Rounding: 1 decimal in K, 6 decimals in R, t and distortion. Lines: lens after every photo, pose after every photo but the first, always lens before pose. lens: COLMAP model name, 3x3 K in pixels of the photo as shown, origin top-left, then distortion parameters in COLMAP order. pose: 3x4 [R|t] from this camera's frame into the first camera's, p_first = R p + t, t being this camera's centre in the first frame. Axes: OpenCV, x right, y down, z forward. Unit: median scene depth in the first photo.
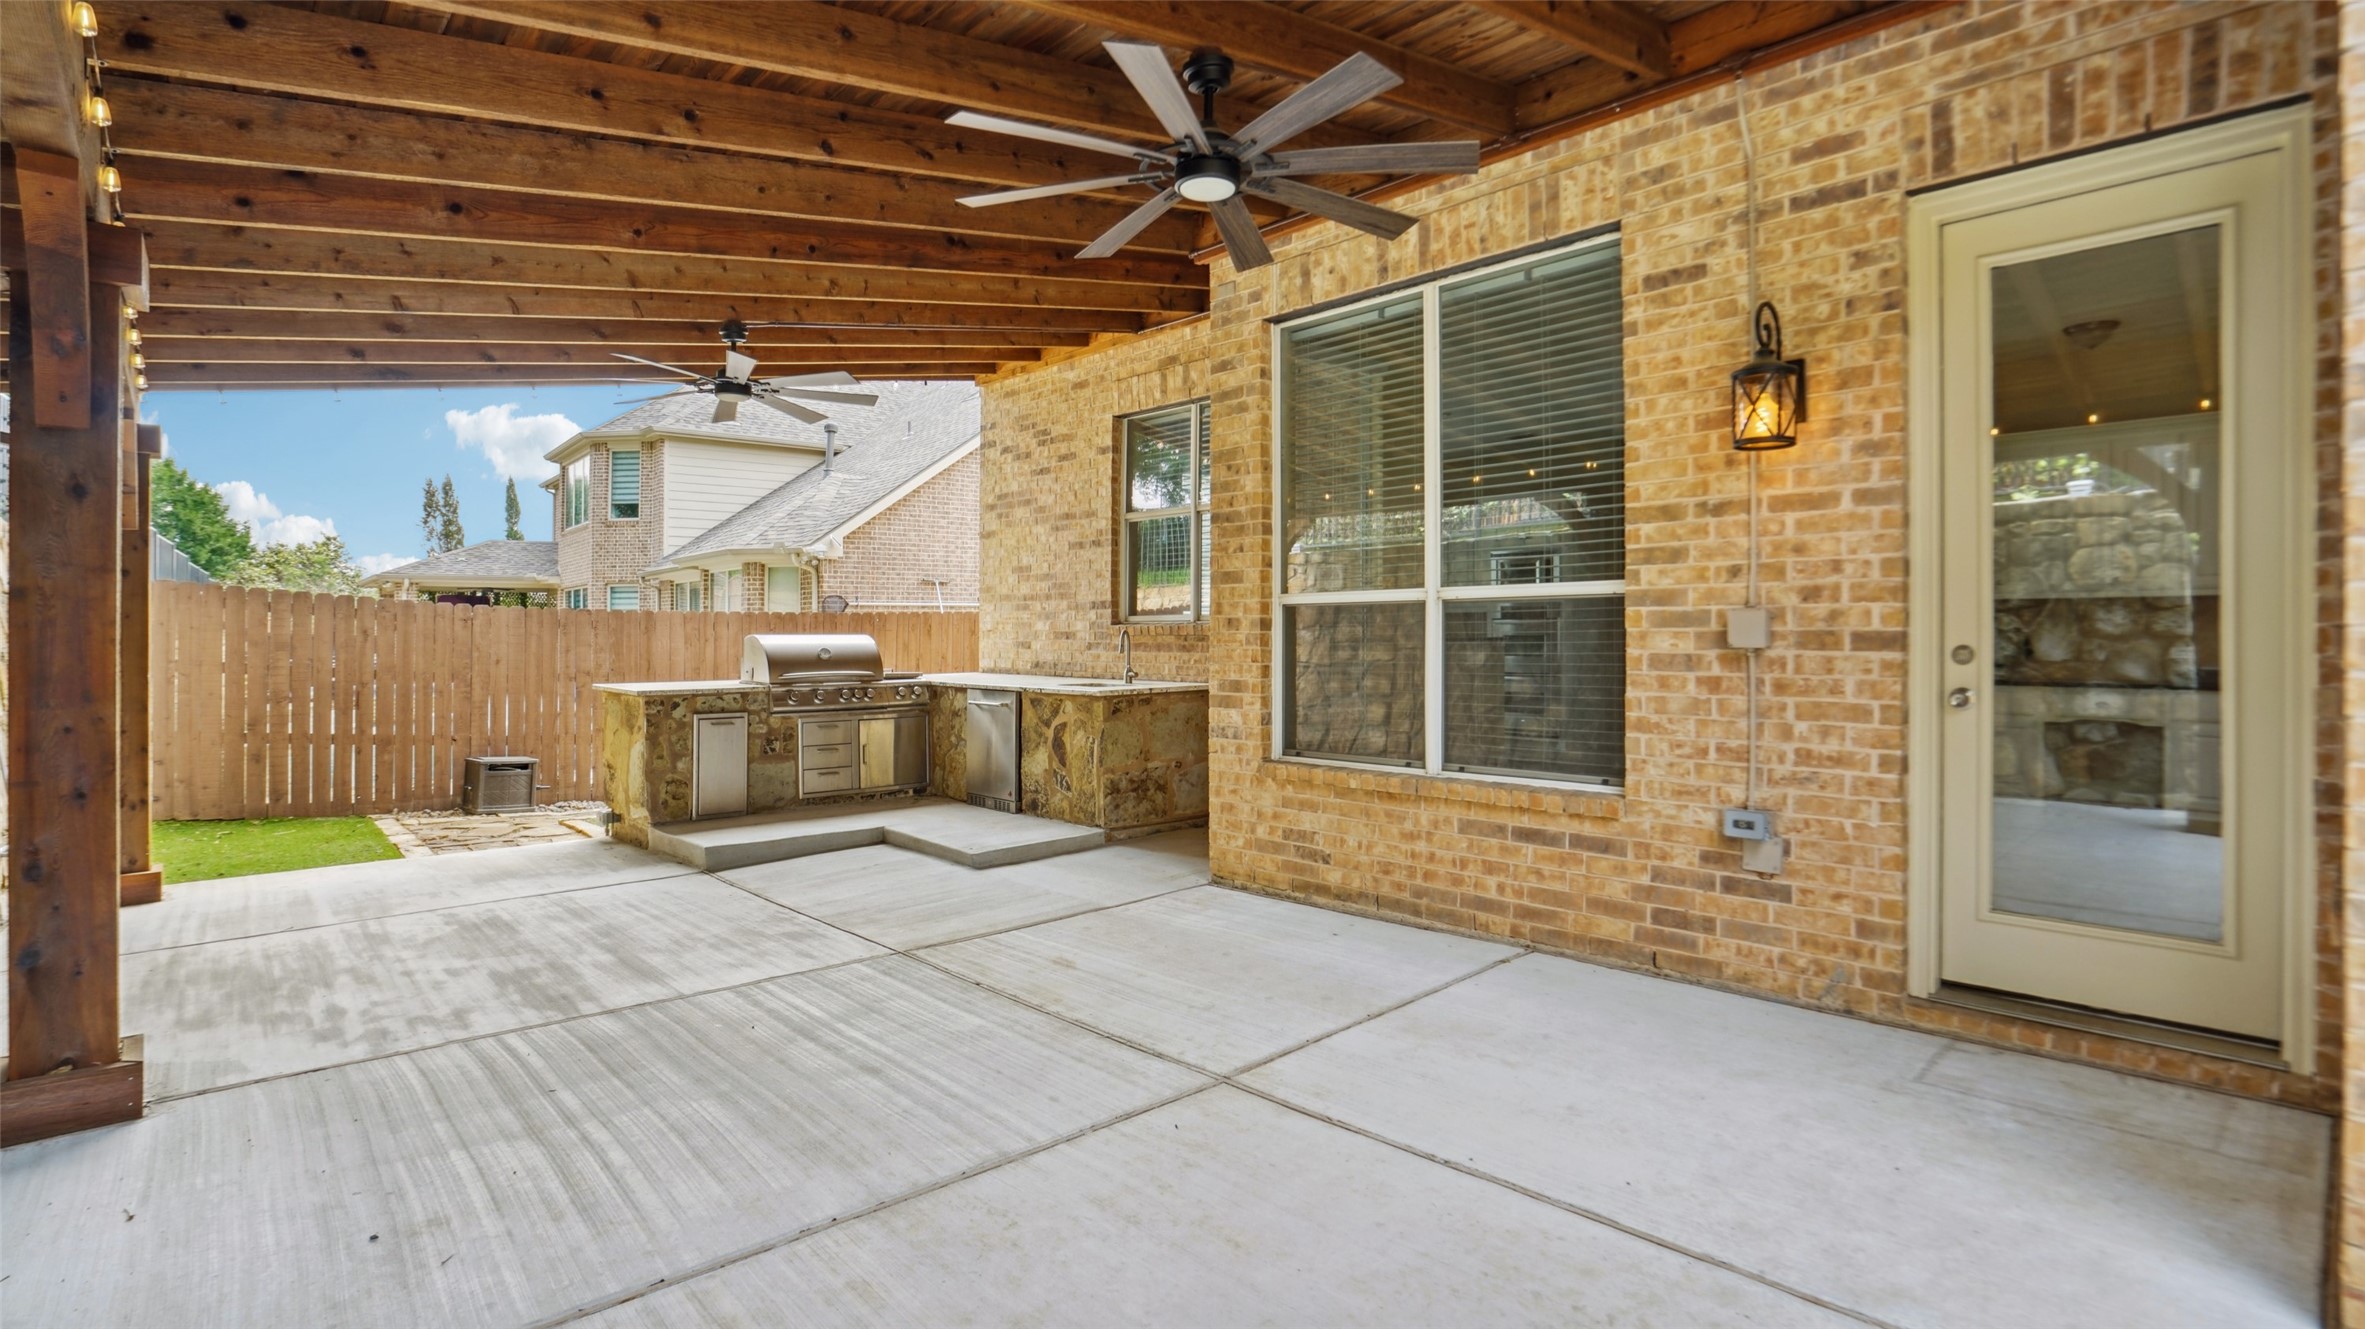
lens RADIAL K [[1106.7, 0, 1133.9], [0, 1106.7, 603.9], [0, 0, 1]] dist [-0.054032, 0.018043]
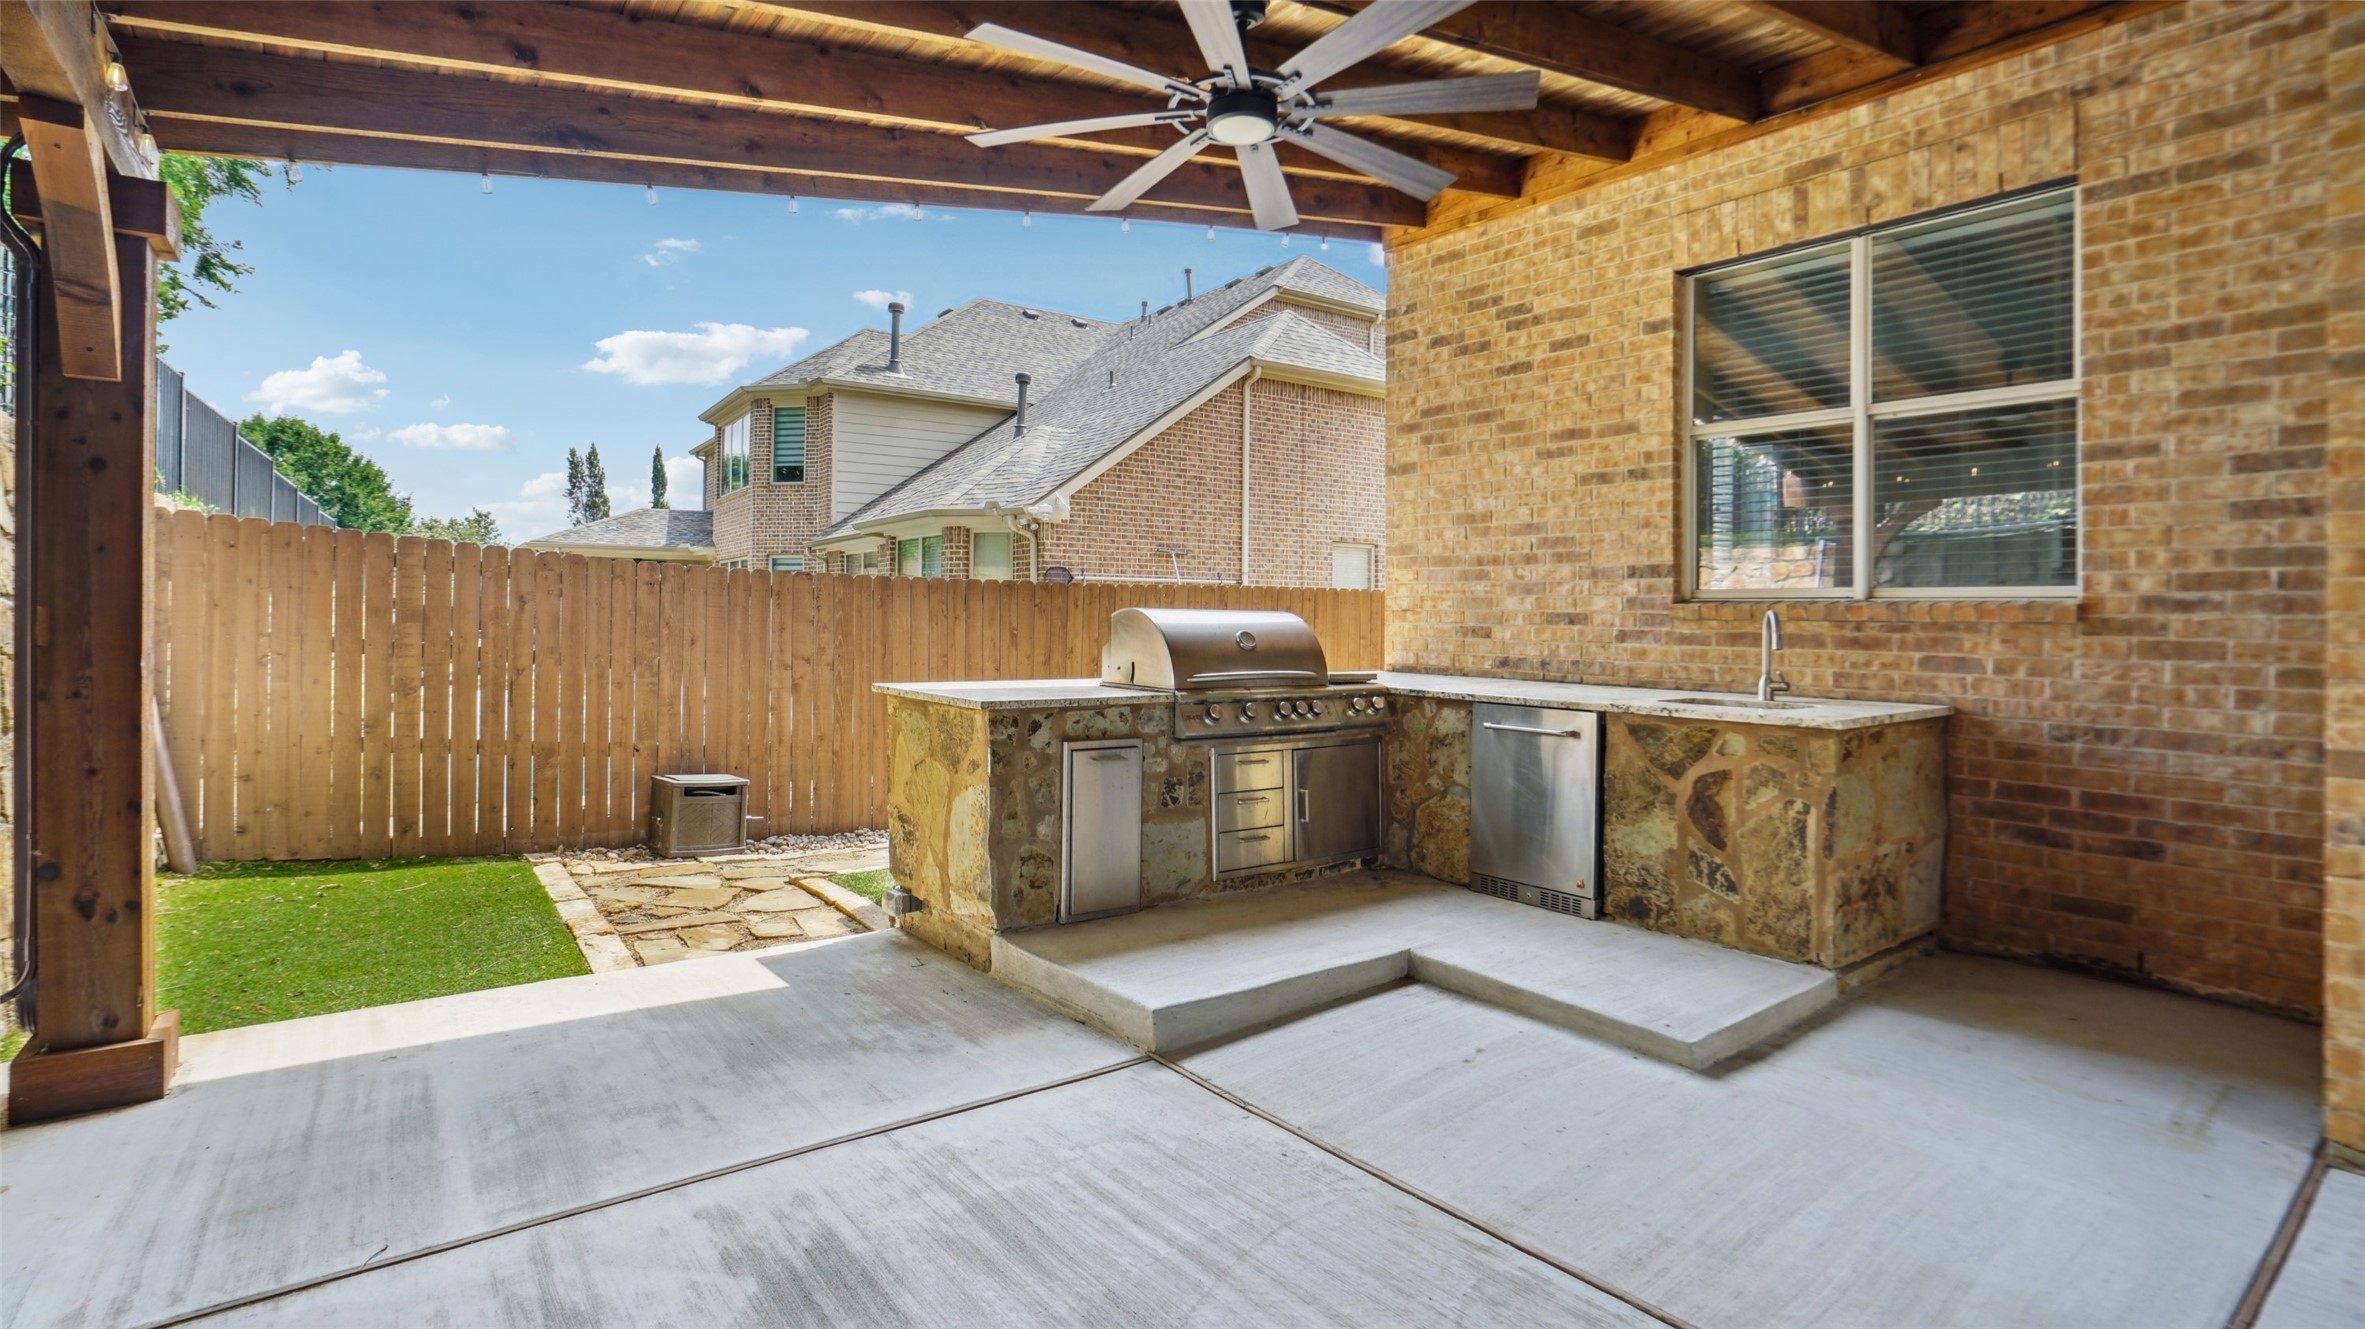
lens RADIAL K [[1106.7, 0, 1136.2], [0, 1106.7, 597.7], [0, 0, 1]] dist [-0.054032, 0.018043]
pose [[0.995380, 0.014698, -0.094881, -0.250959], [-0.014037, 0.999872, 0.007628, 0.014976], [0.094981, -0.006261, 0.995459, 0.338513]]
